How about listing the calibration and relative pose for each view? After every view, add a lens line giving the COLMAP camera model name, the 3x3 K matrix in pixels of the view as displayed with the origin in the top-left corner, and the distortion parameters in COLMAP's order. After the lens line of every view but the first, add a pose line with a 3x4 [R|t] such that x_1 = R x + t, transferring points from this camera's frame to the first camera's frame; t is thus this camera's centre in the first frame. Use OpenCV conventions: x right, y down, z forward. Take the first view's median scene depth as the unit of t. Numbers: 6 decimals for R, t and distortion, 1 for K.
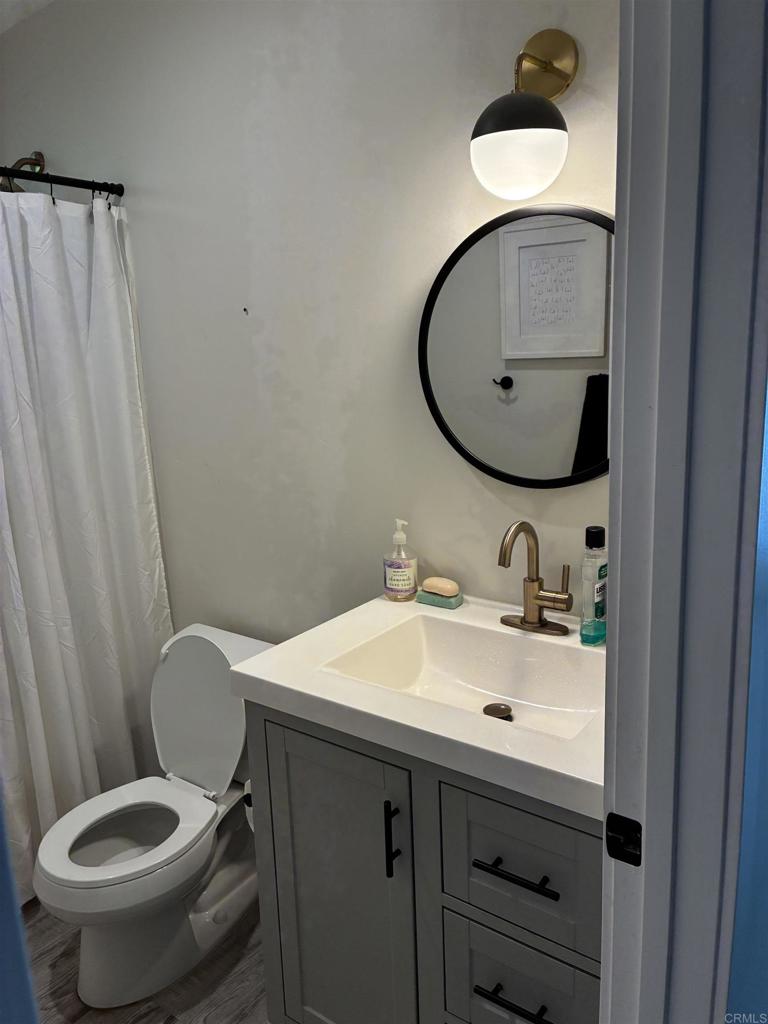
lens RADIAL K [[765.9, 0, 374.2], [0, 765.9, 491.0], [0, 0, 1]] dist [0.062079, -0.089449]
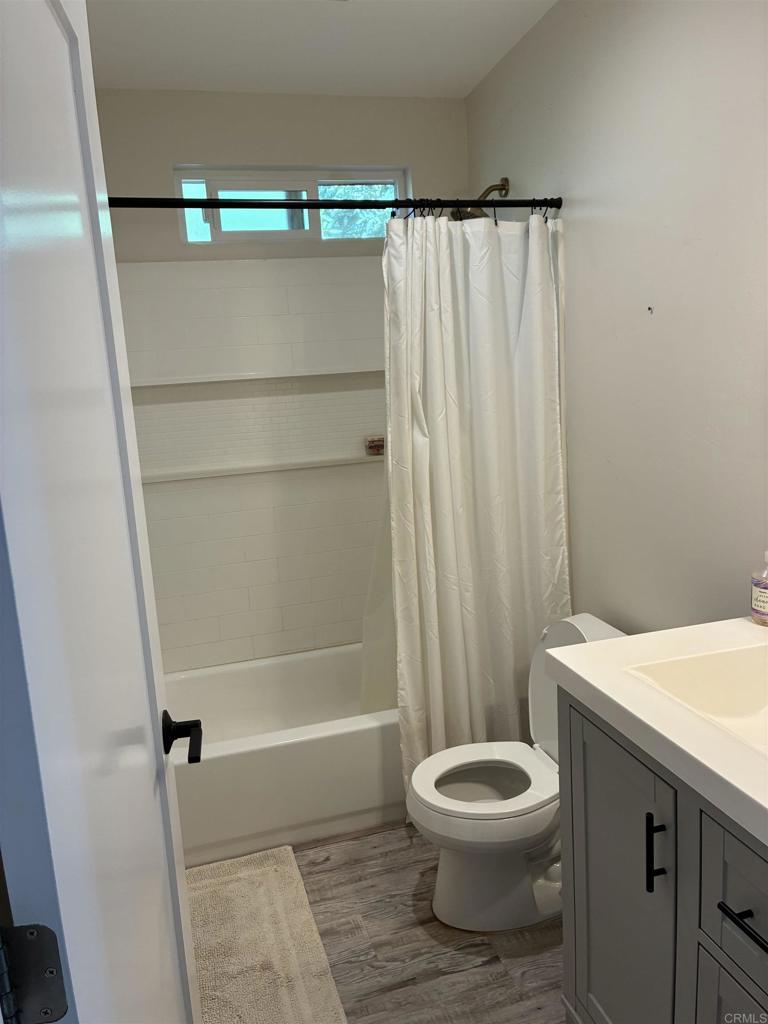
lens RADIAL K [[760.4, 0, 379.3], [0, 760.4, 486.8], [0, 0, 1]] dist [0.018577, -0.028955]
pose [[0.796180, 0.088077, -0.598615, 0.156869], [-0.087056, 0.995730, 0.030718, -0.005241], [0.598764, 0.027656, 0.800448, 0.006401]]
